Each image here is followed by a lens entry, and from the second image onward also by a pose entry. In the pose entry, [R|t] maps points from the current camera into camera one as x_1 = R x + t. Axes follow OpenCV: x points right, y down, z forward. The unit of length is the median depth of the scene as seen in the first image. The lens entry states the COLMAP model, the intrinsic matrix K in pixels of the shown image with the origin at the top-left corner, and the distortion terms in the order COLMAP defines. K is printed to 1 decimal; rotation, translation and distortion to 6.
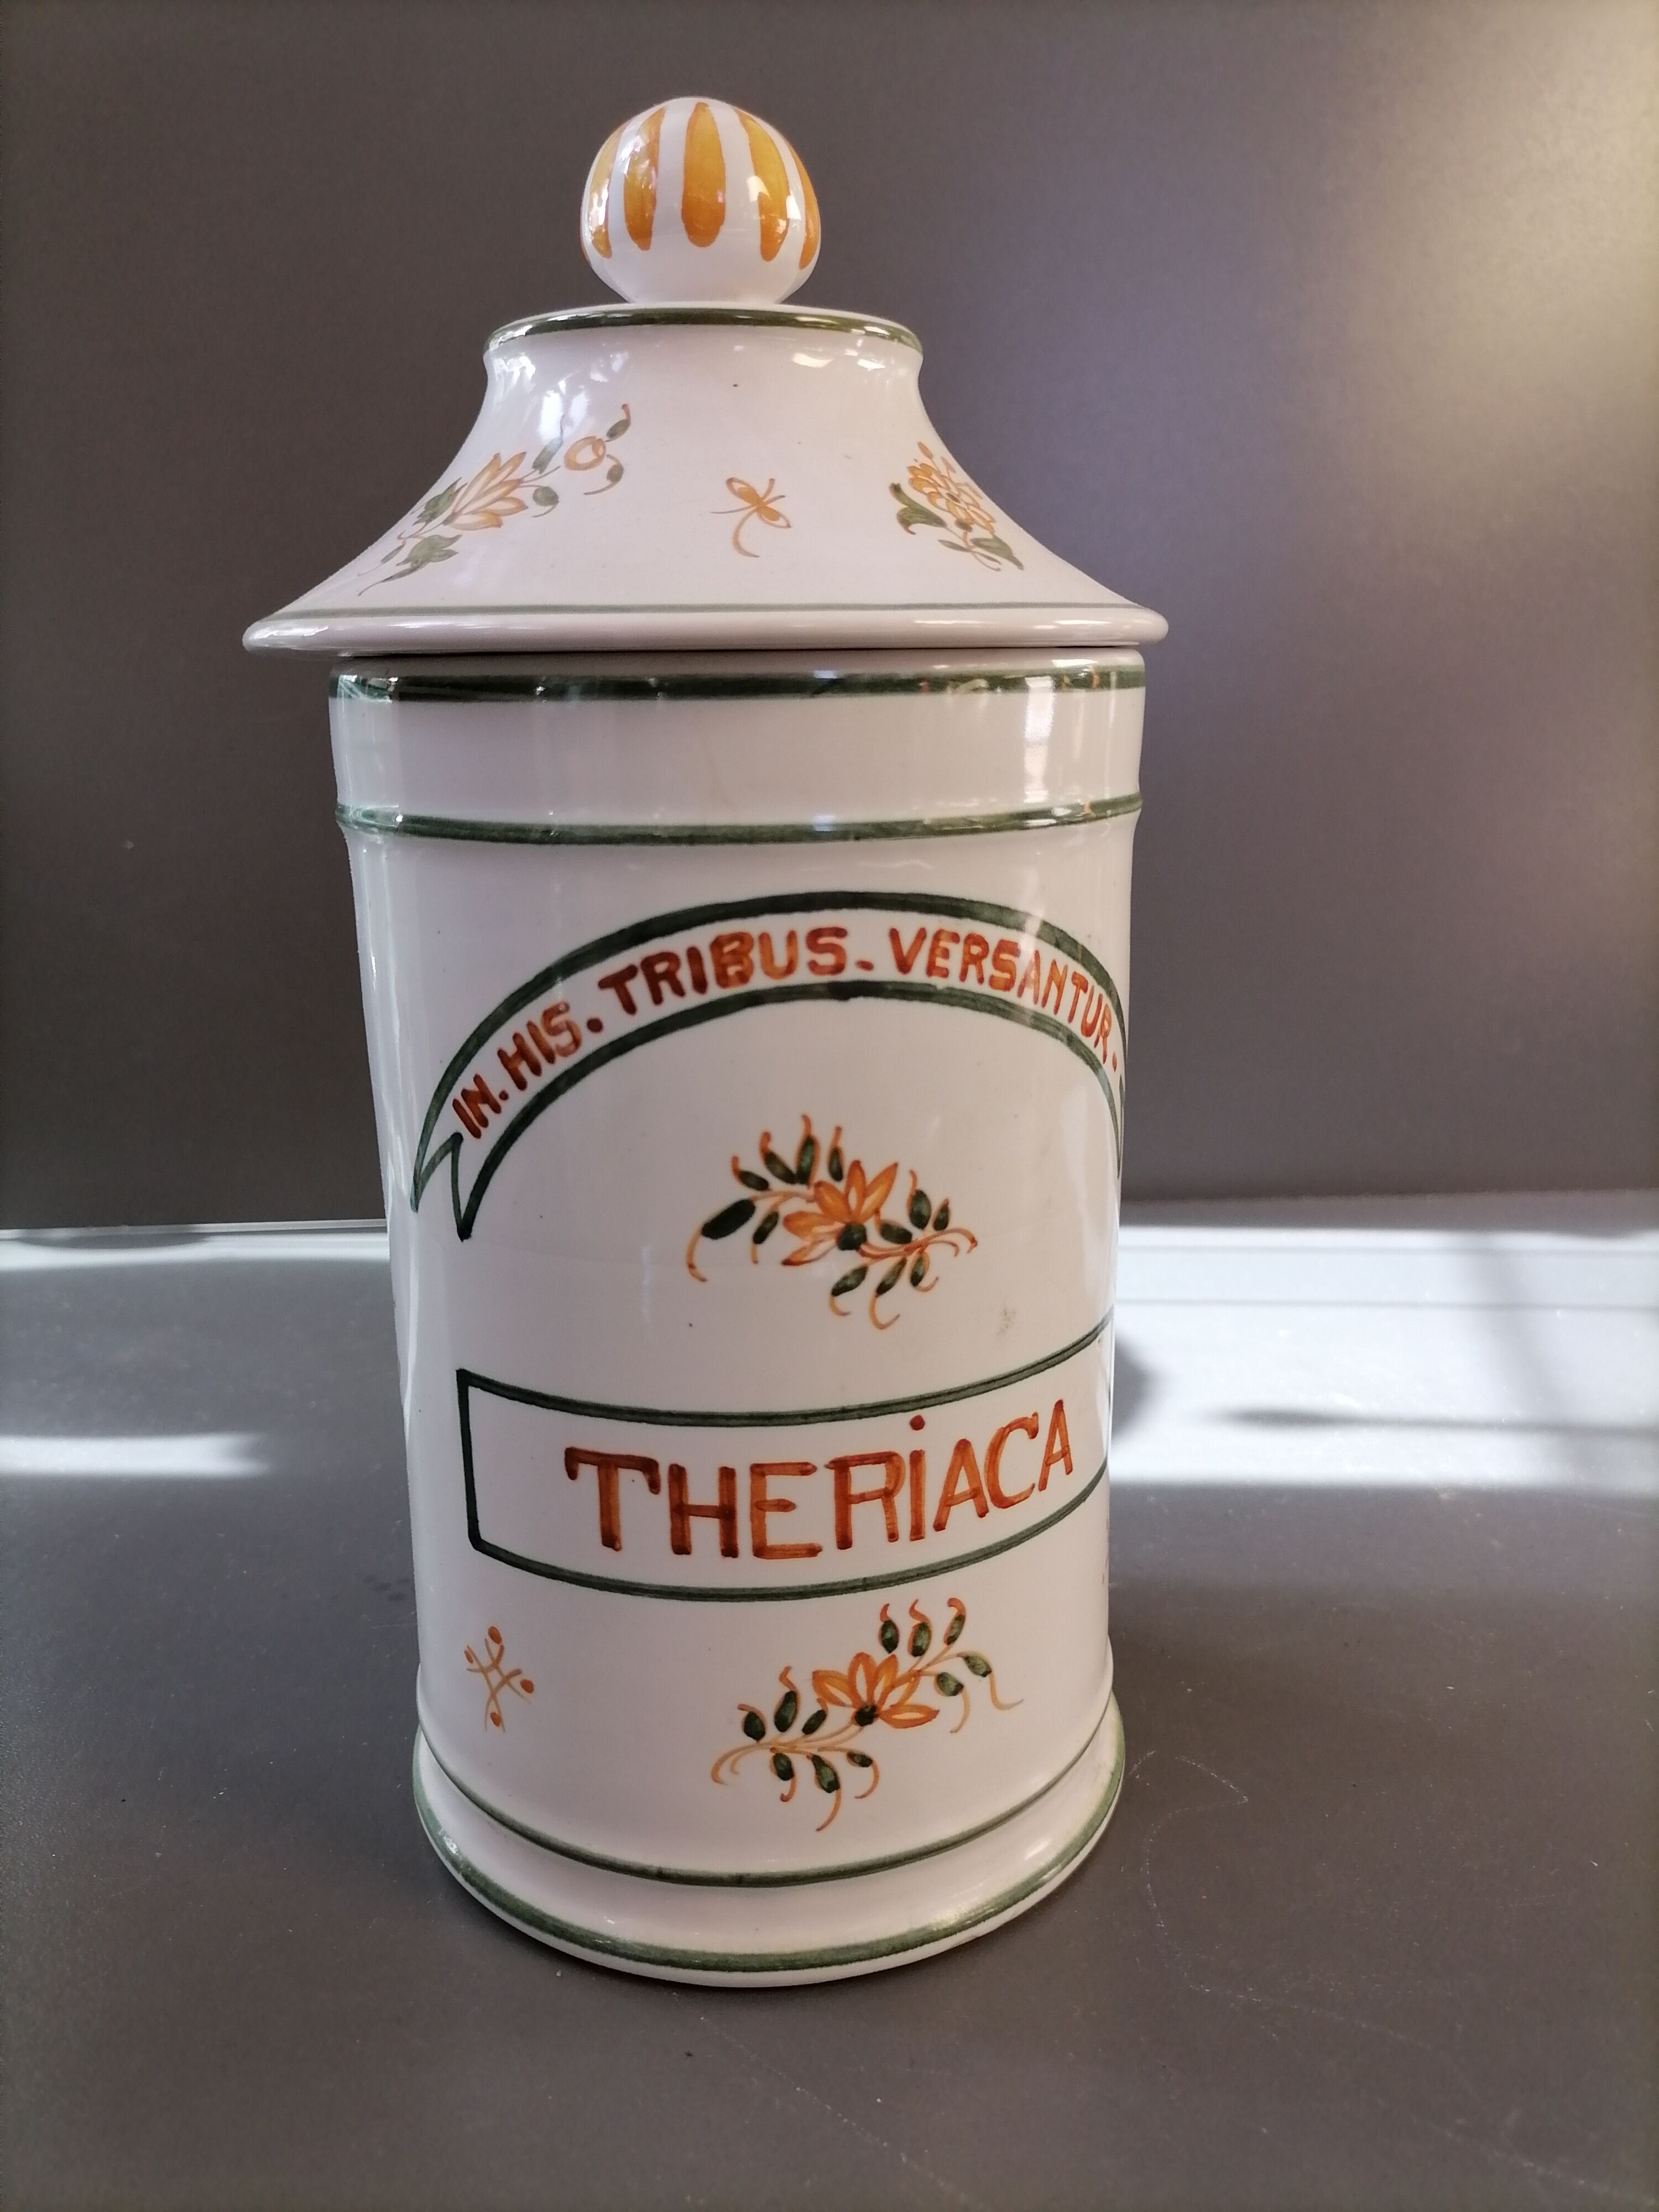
lens RADIAL K [[1676.8, 0, 819.8], [0, 1676.8, 1112.7], [0, 0, 1]] dist [0.009924, 0.004772]
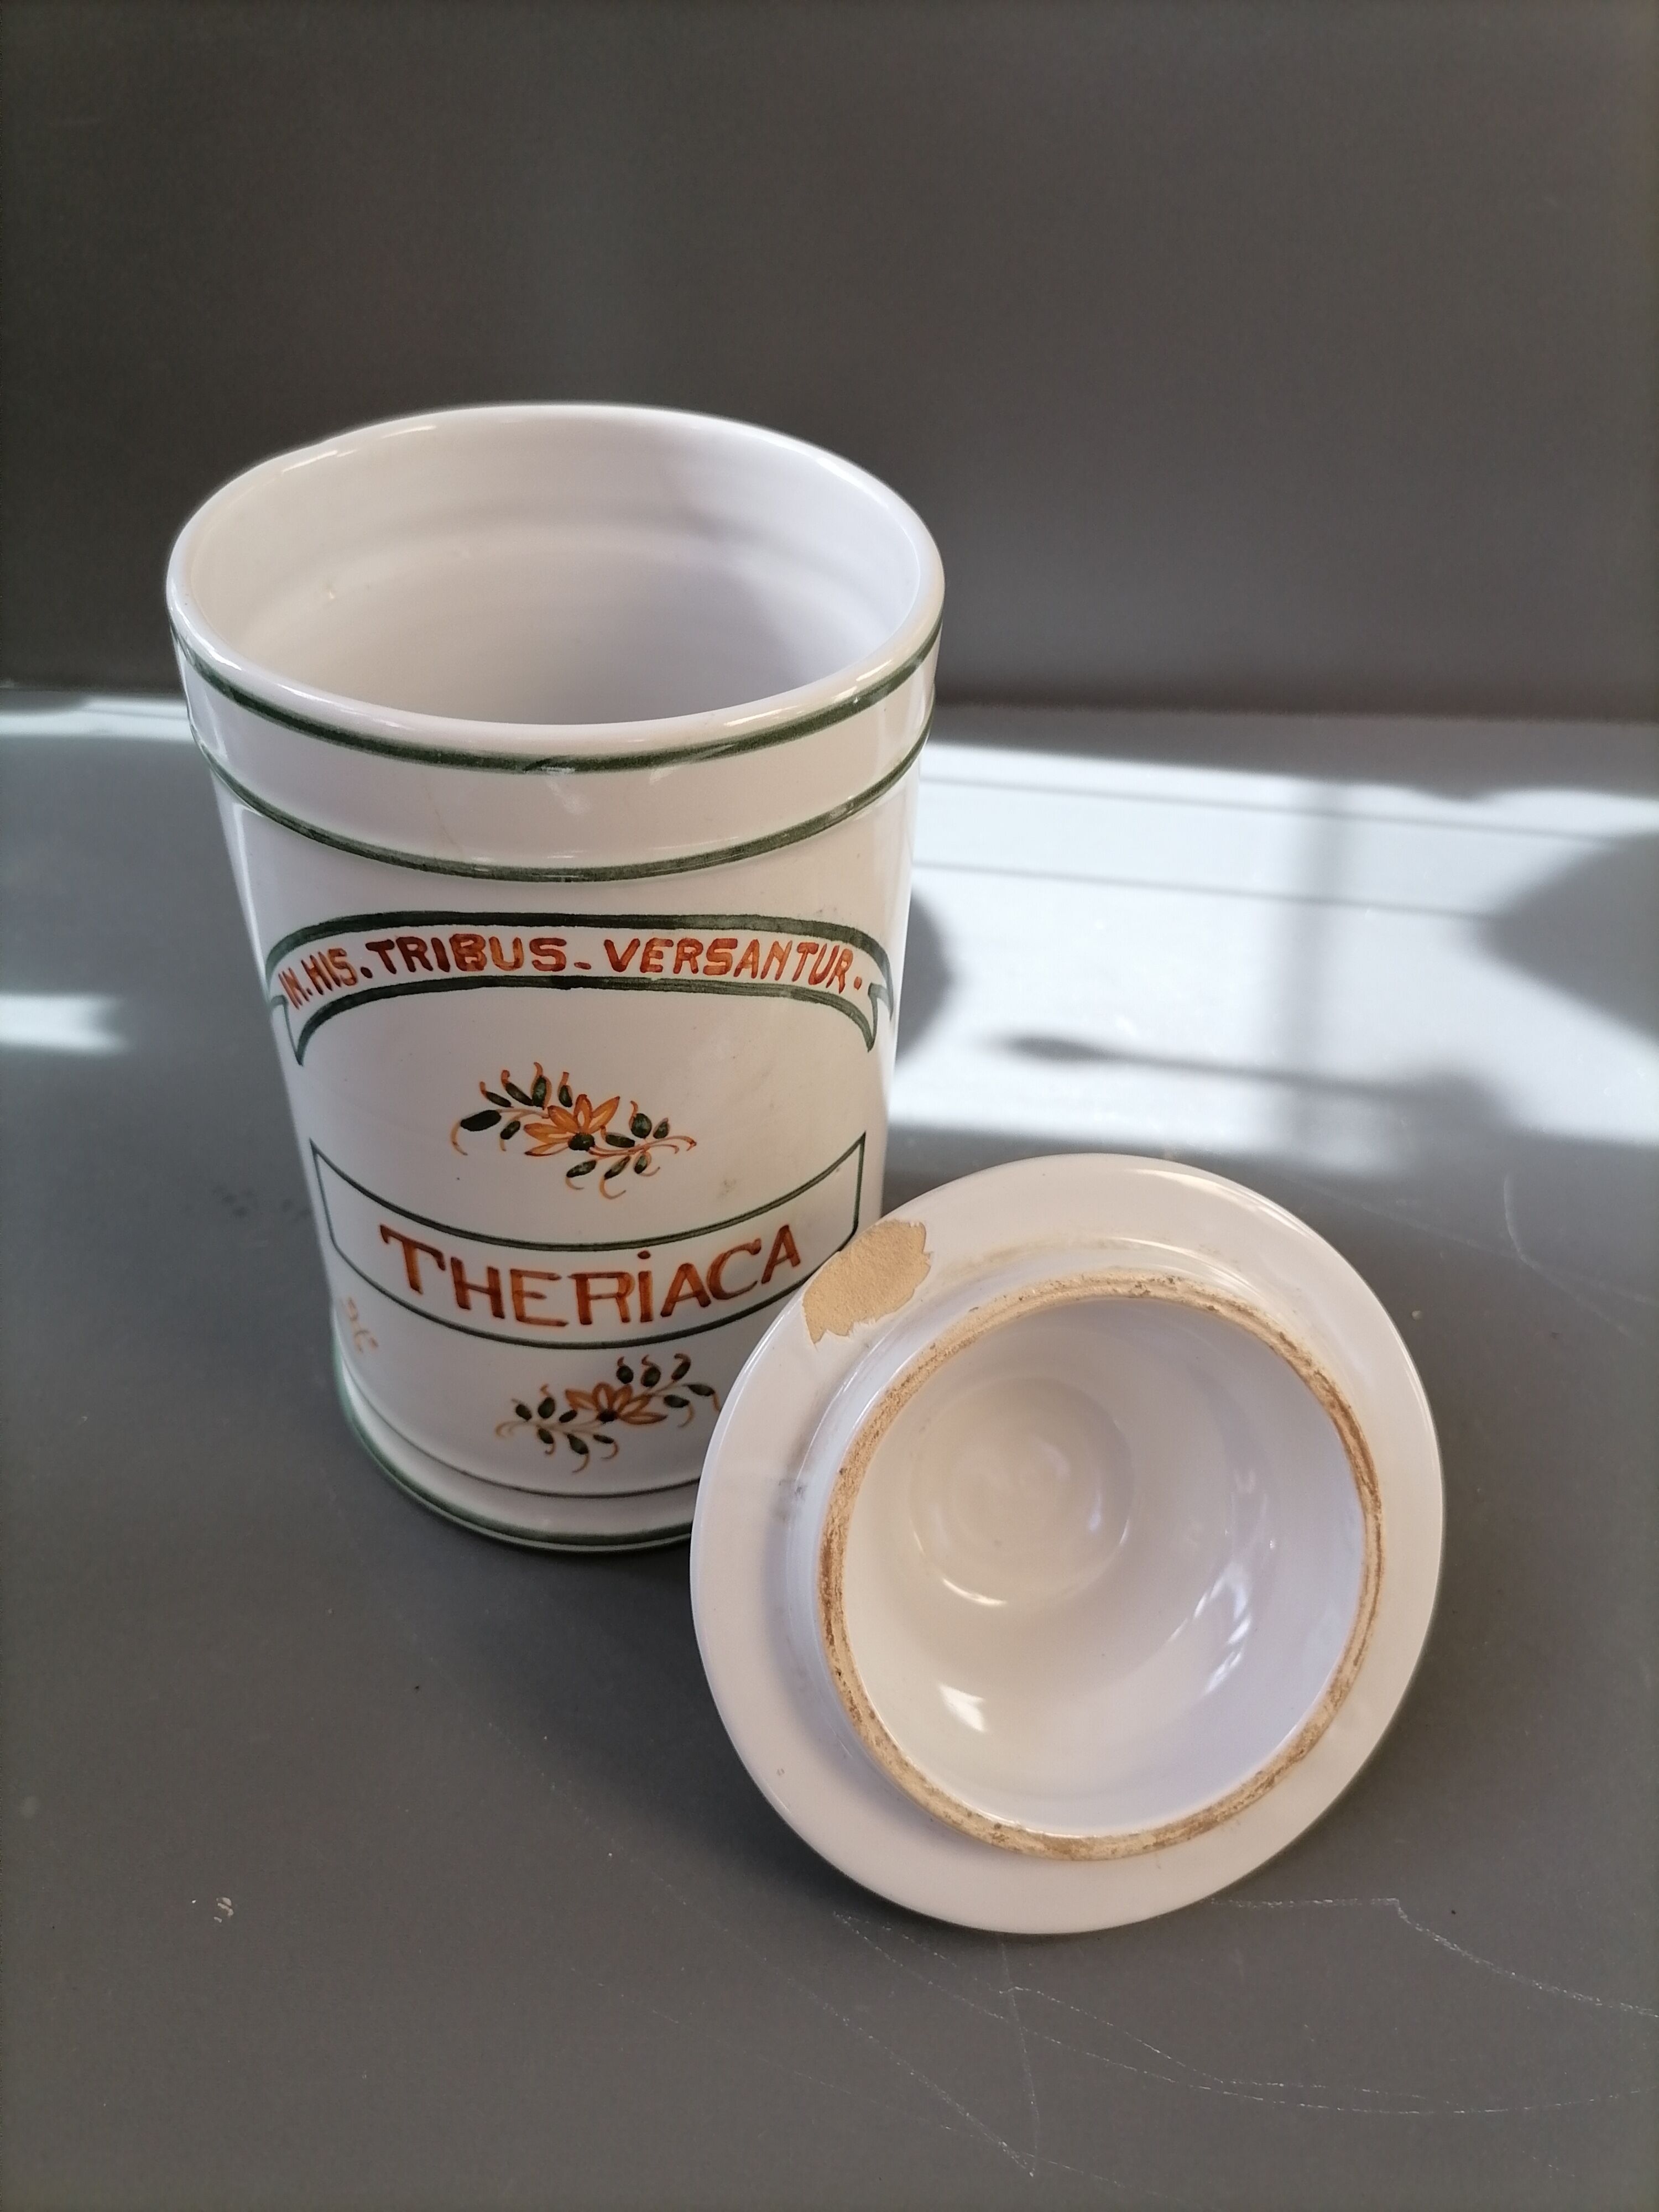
lens RADIAL K [[1687.0, 0, 813.1], [0, 1687.0, 1105.8], [0, 0, 1]] dist [0.000777, 0.009674]
pose [[0.981971, 0.161437, -0.098337, 0.301134], [-0.097649, 0.878656, 0.467362, -0.540688], [0.161855, -0.449334, 0.878580, -0.049417]]
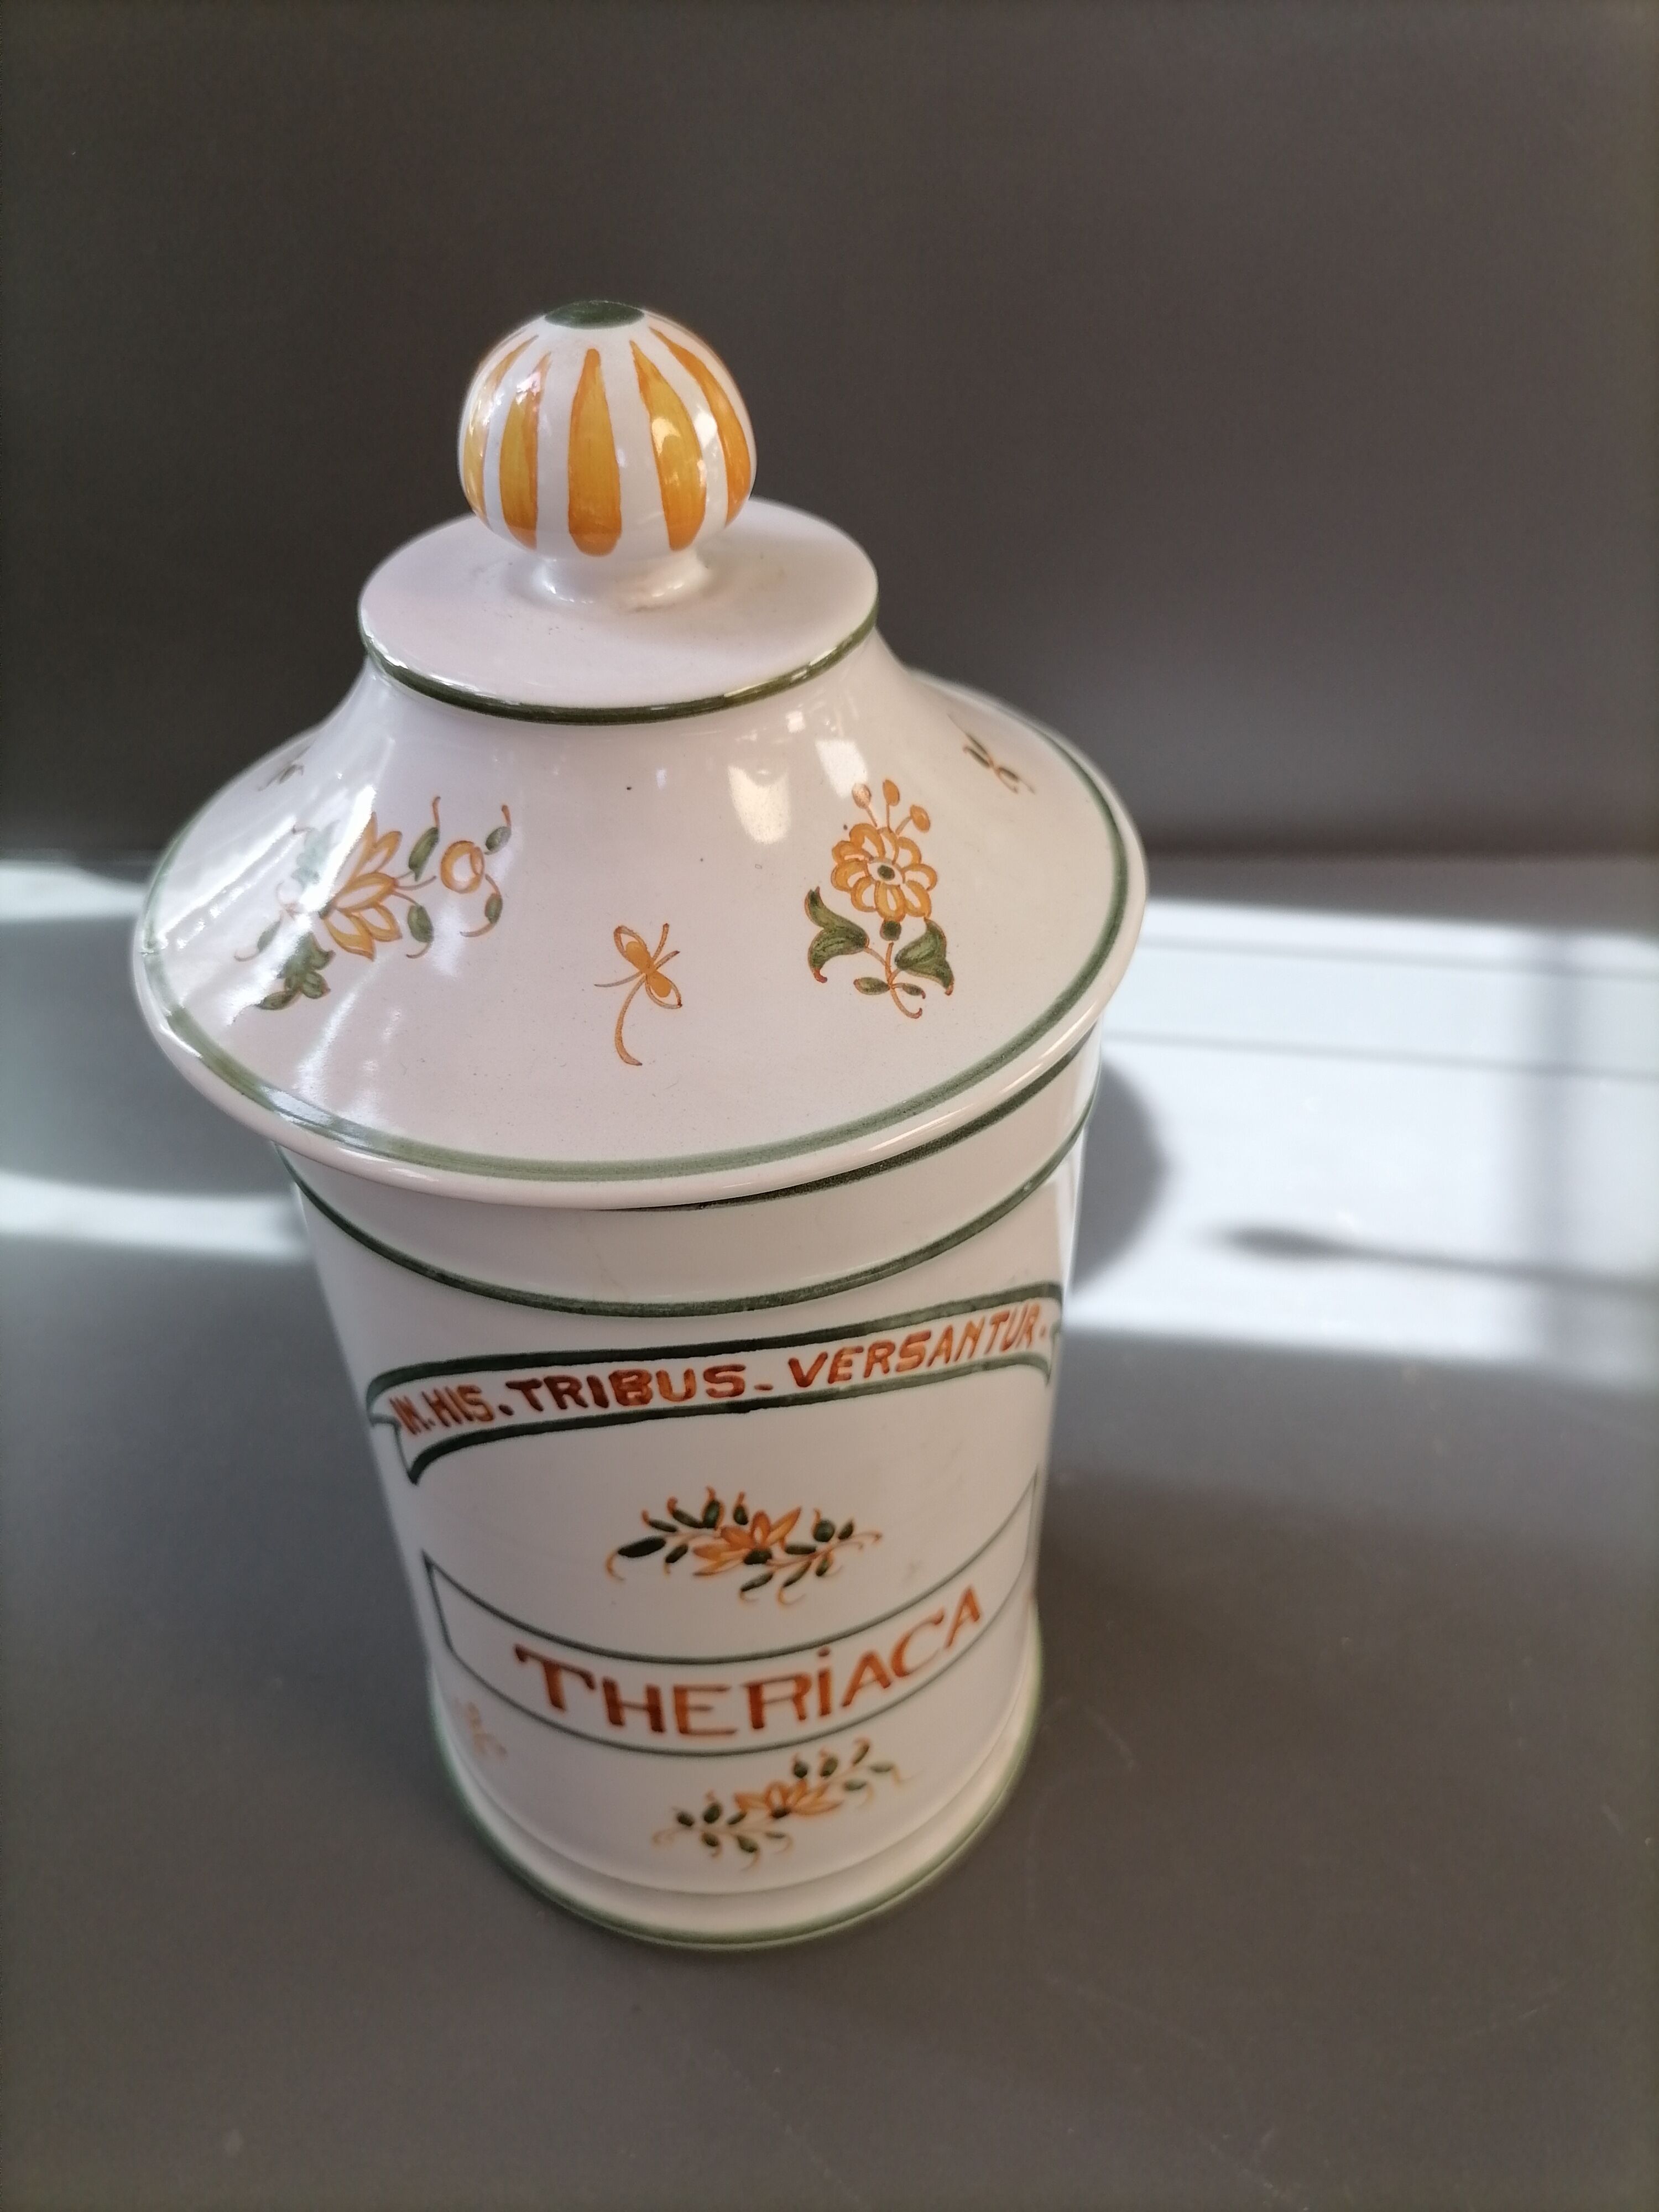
lens RADIAL K [[1696.8, 0, 811.5], [0, 1696.8, 1107.2], [0, 0, 1]] dist [0.005521, 0.003217]
pose [[0.995983, 0.056612, -0.069374, 0.111403], [-0.021282, 0.902235, 0.430720, -0.649563], [0.086975, -0.427514, 0.899815, 0.146465]]
